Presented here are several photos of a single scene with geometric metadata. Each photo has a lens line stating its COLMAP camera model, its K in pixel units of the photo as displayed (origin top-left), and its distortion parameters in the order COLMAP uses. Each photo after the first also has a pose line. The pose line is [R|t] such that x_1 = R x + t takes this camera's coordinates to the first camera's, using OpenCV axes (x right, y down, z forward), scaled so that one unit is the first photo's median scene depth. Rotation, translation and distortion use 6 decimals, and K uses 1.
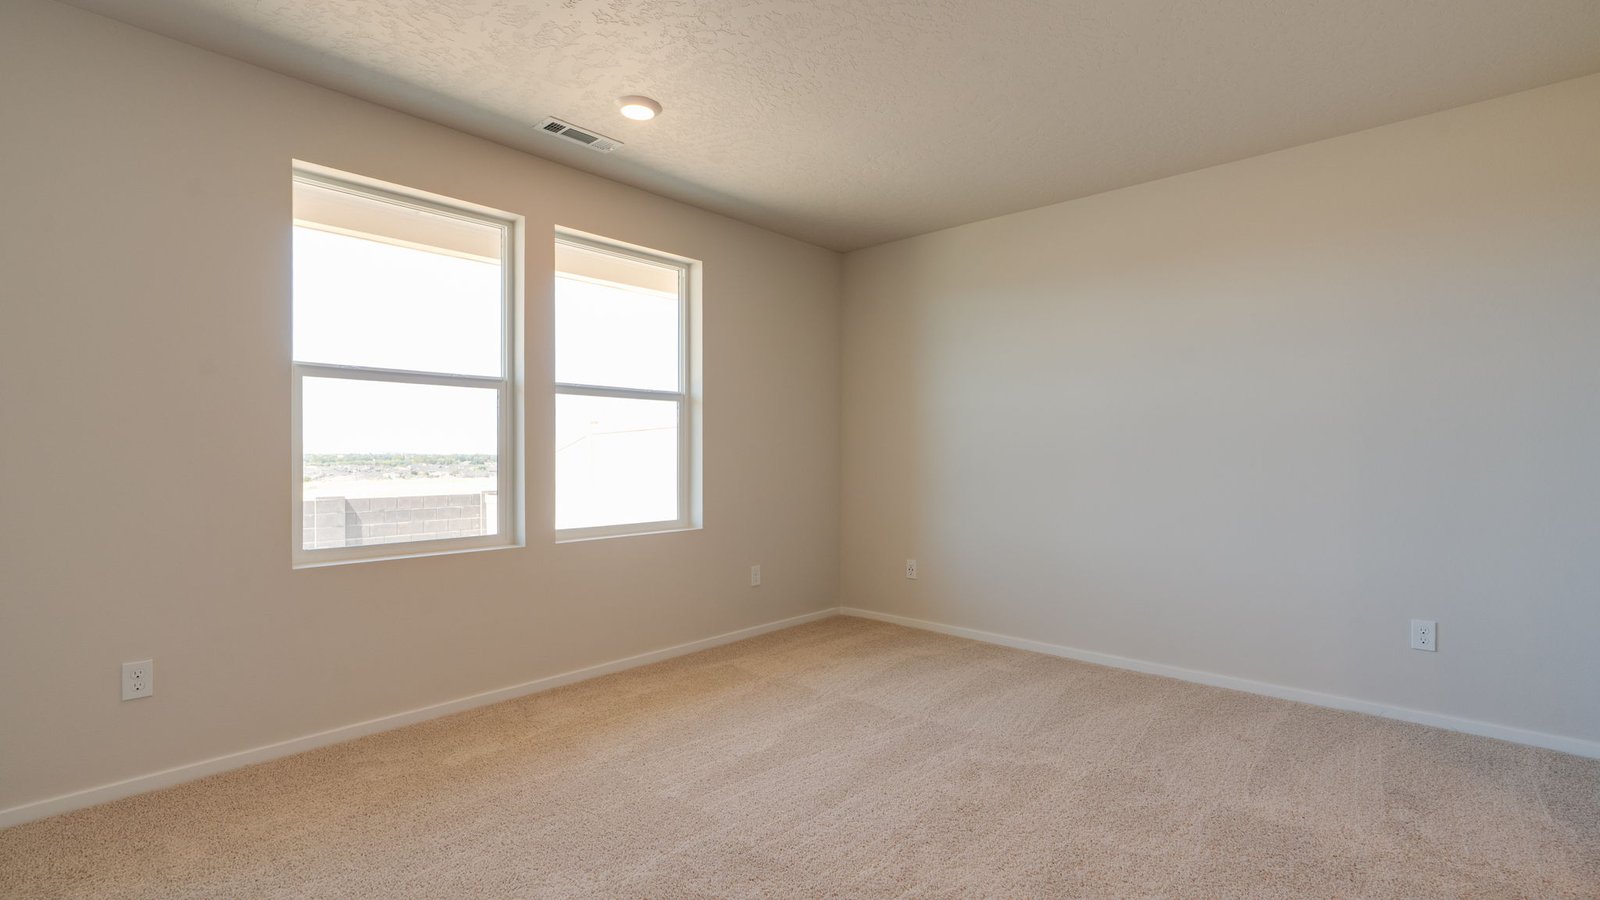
lens RADIAL K [[718.2, 0, 800.9], [0, 718.2, 442.9], [0, 0, 1]] dist [-0.011842, 0.004316]
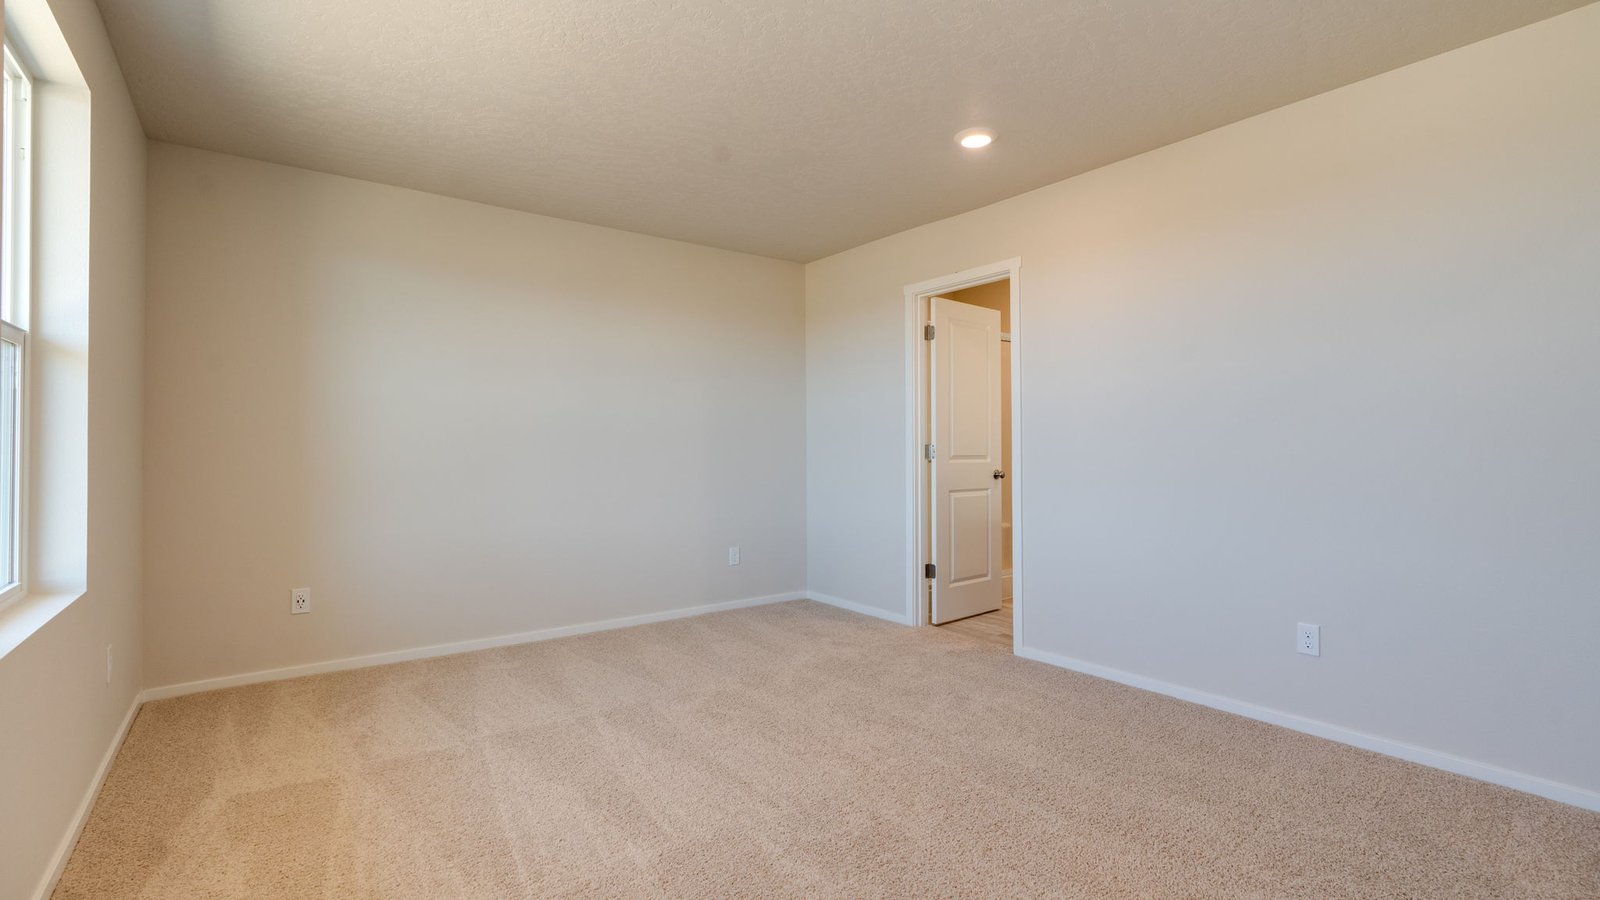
lens RADIAL K [[718.2, 0, 800.9], [0, 718.2, 442.9], [0, 0, 1]] dist [-0.011842, 0.004316]
pose [[0.191460, 0.004306, 0.981491, -0.600831], [-0.016312, 0.999866, -0.001205, -0.001461], [-0.981365, -0.015779, 0.191505, 0.402310]]
